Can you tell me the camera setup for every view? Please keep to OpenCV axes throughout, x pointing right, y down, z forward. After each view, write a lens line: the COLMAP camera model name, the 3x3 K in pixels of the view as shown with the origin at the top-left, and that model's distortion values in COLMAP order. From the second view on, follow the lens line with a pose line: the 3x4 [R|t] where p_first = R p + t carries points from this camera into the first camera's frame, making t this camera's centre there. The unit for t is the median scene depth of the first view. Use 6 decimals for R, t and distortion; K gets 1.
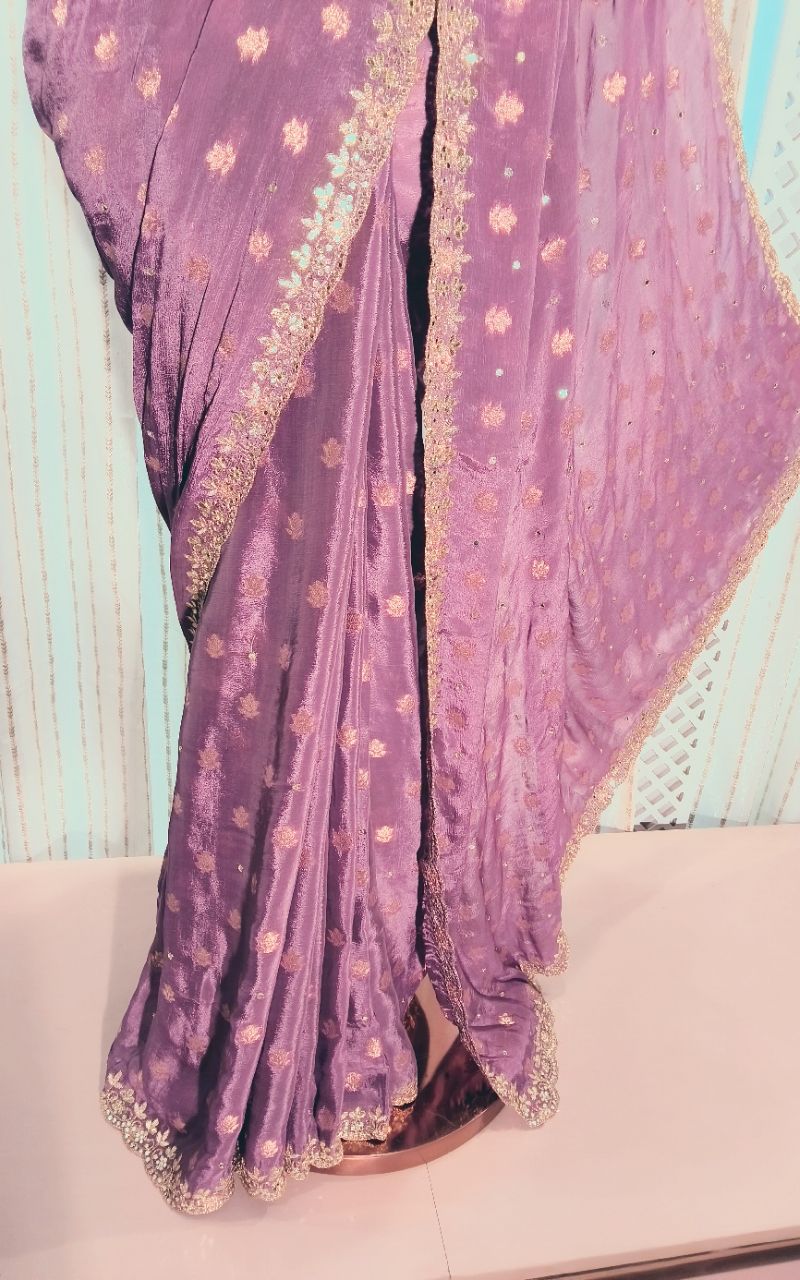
lens RADIAL K [[861.4, 0, 365.4], [0, 861.4, 637.3], [0, 0, 1]] dist [0.042586, -0.072702]
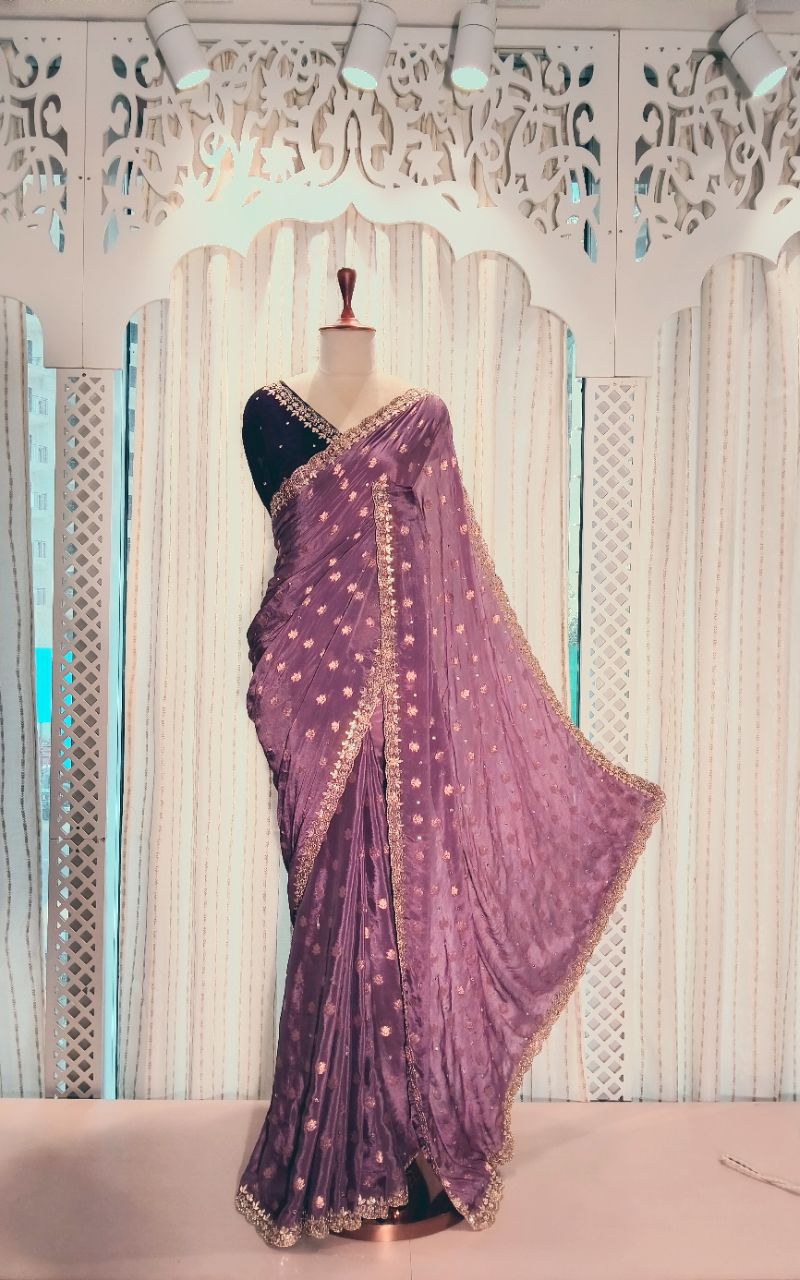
lens RADIAL K [[861.4, 0, 365.4], [0, 861.4, 637.3], [0, 0, 1]] dist [0.042586, -0.072702]
pose [[0.984749, -0.065919, -0.161009, 0.399098], [-0.018945, 0.879313, -0.475867, 0.424867], [0.172946, 0.471660, 0.864654, -1.289703]]
